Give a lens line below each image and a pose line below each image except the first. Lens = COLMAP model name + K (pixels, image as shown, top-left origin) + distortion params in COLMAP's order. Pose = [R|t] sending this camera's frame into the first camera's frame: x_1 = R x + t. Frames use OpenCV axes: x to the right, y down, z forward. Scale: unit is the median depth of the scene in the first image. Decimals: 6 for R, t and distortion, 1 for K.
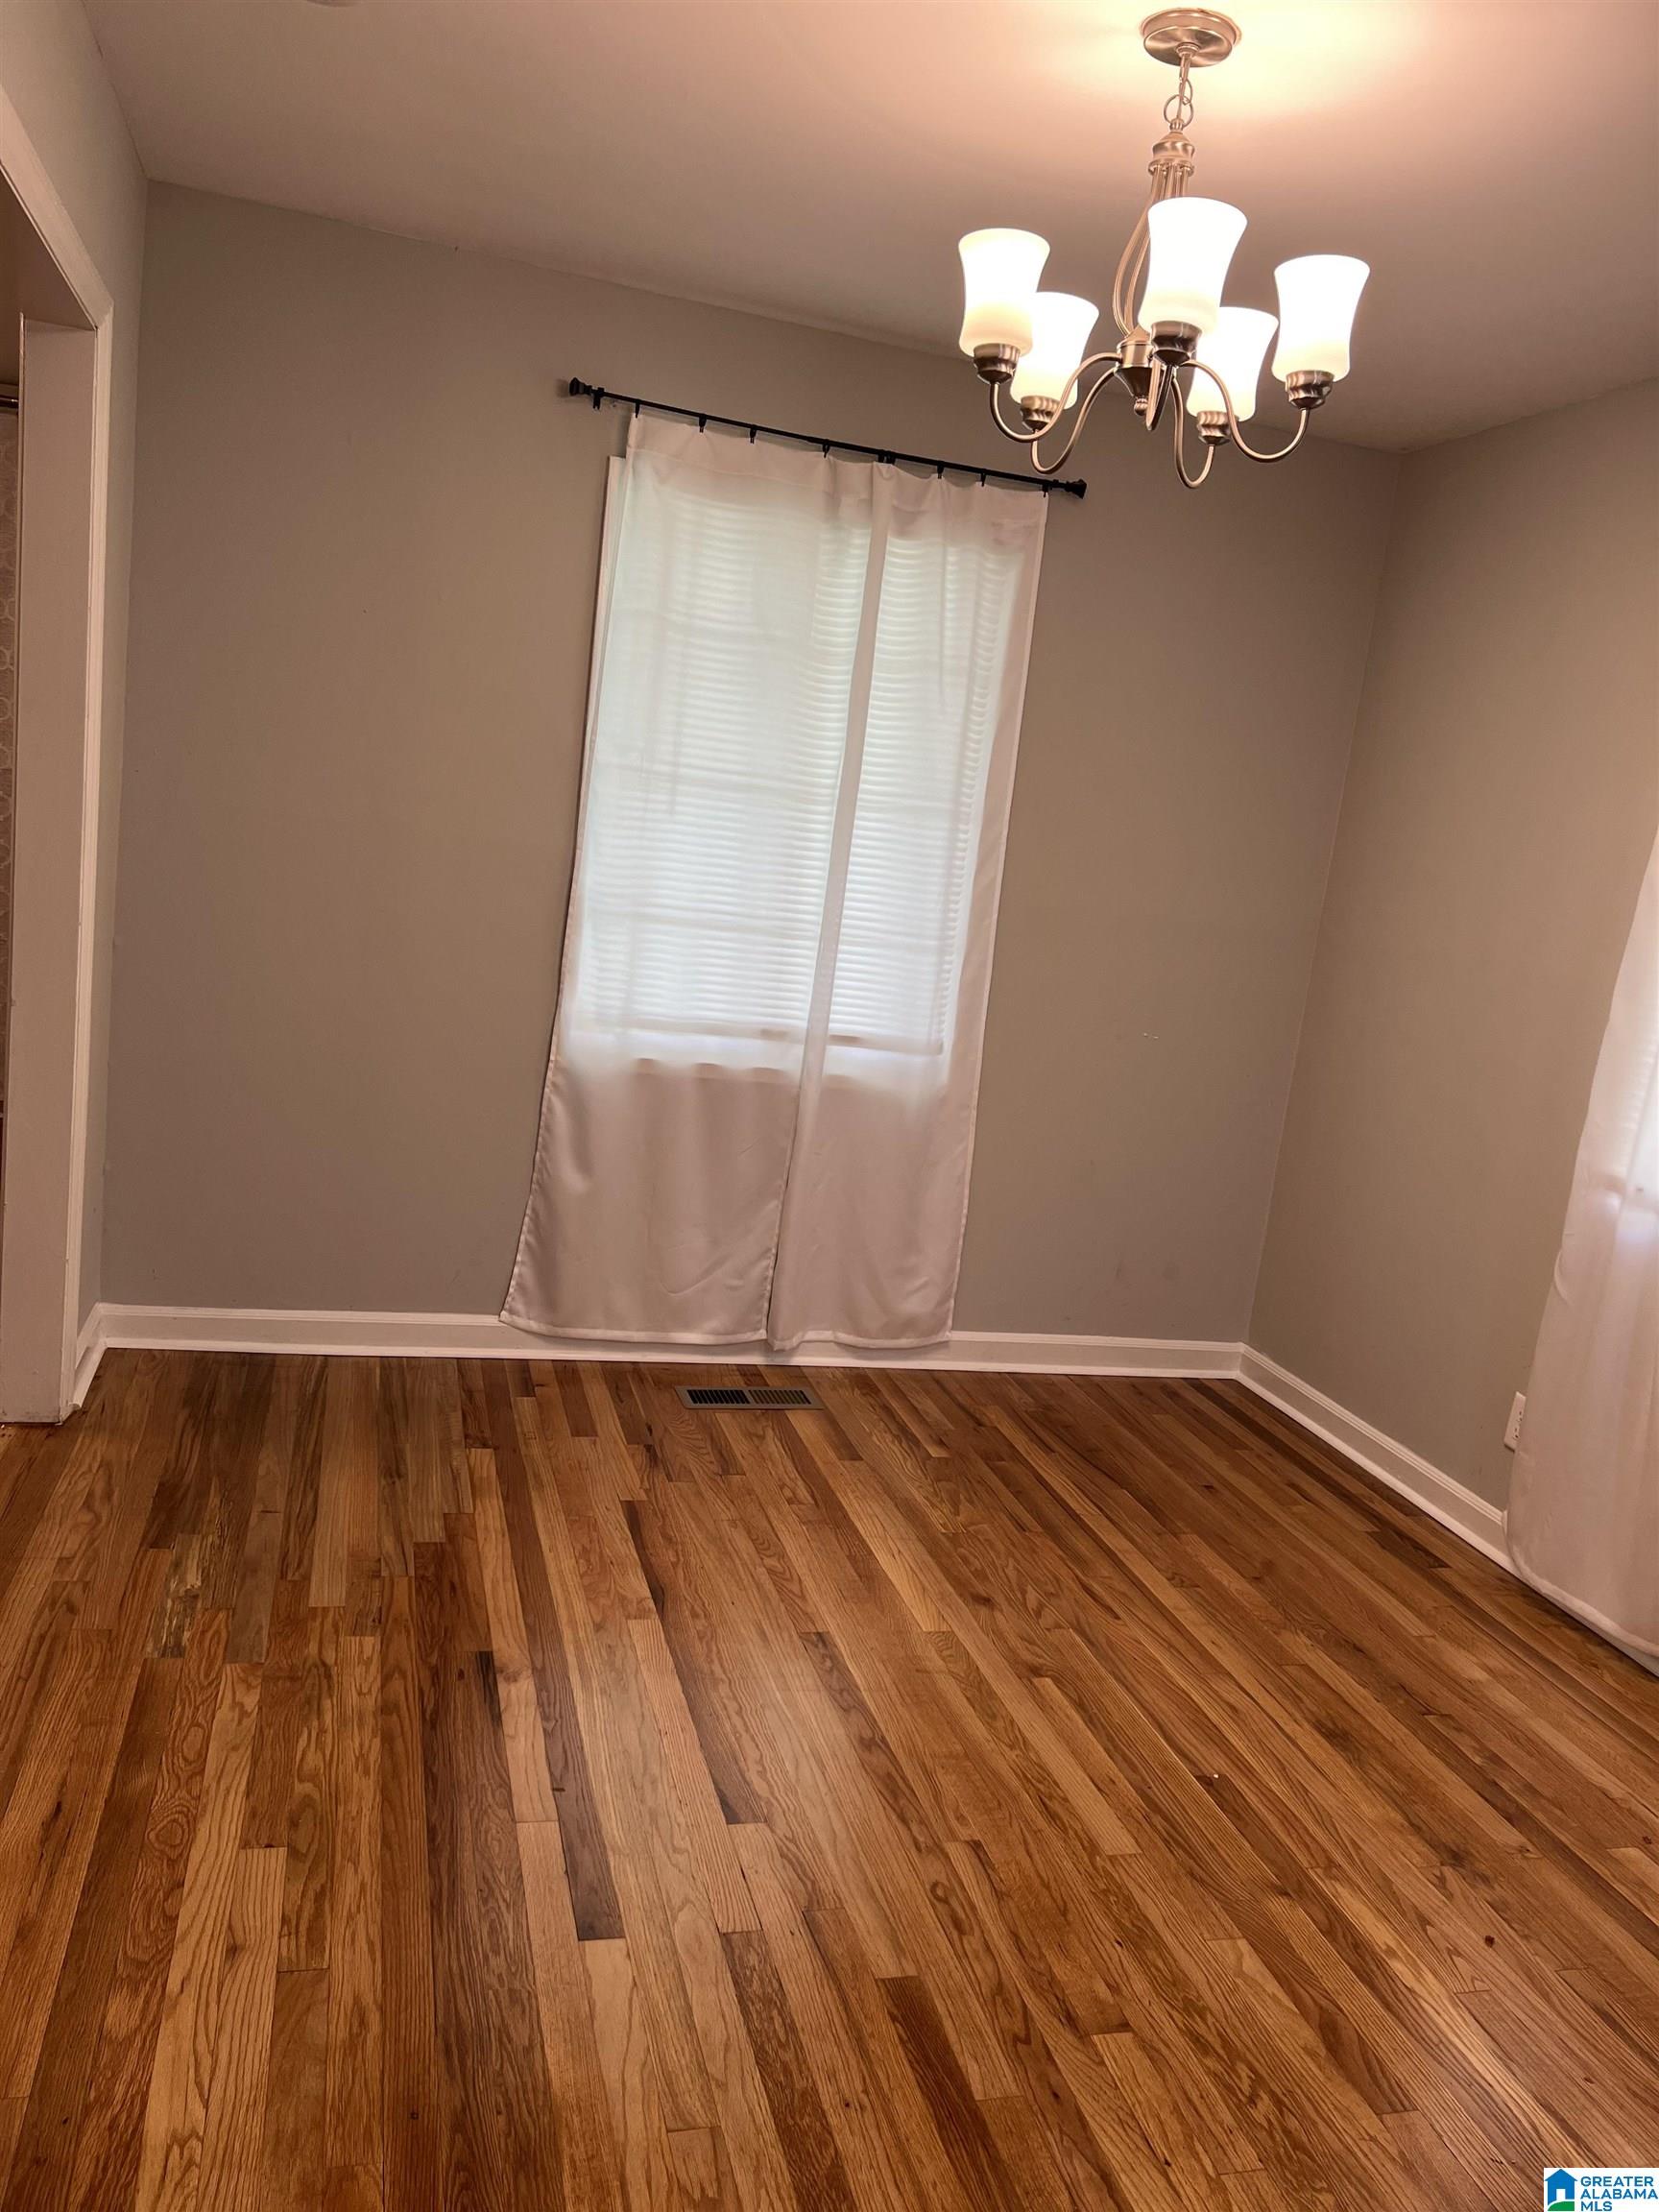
lens RADIAL K [[1658.3, 0, 834.6], [0, 1658.3, 1125.8], [0, 0, 1]] dist [0.054407, -0.057725]
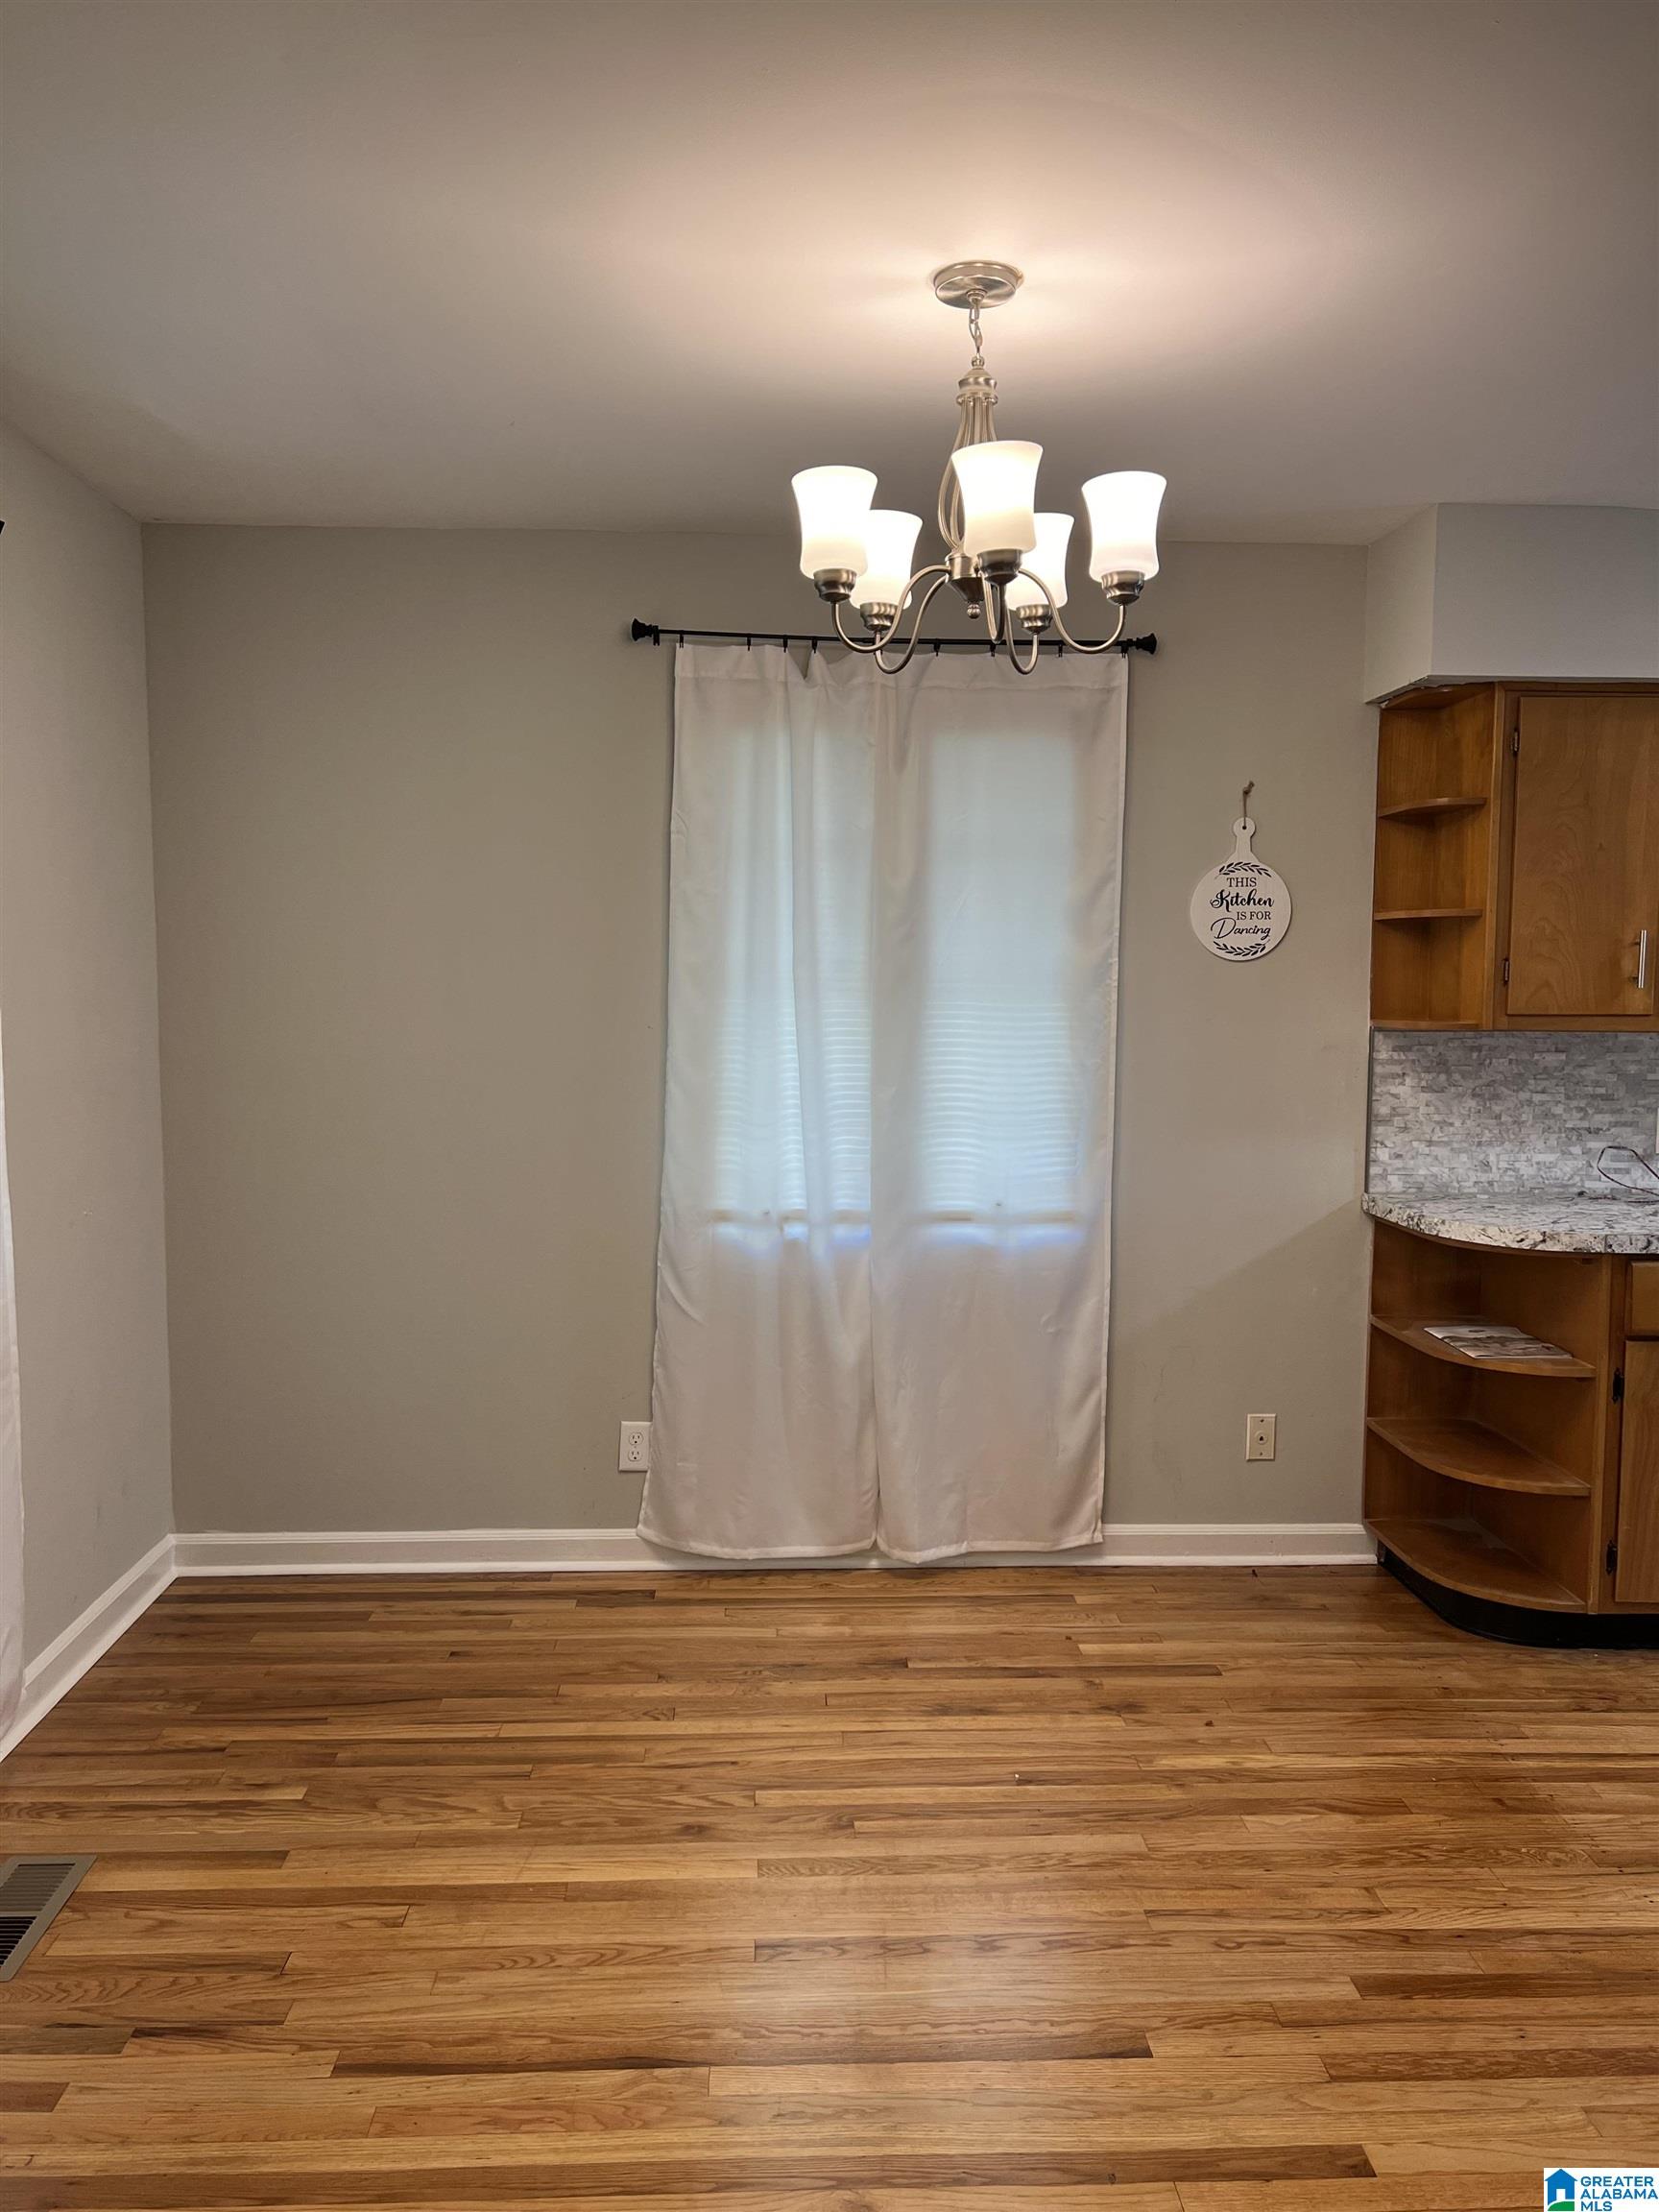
lens RADIAL K [[1658.3, 0, 834.6], [0, 1658.3, 1125.8], [0, 0, 1]] dist [0.054407, -0.057725]
pose [[0.230357, -0.210839, 0.949991, -0.662658], [0.195322, 0.966396, 0.167117, -0.220825], [-0.953302, 0.147057, 0.263797, 0.602840]]
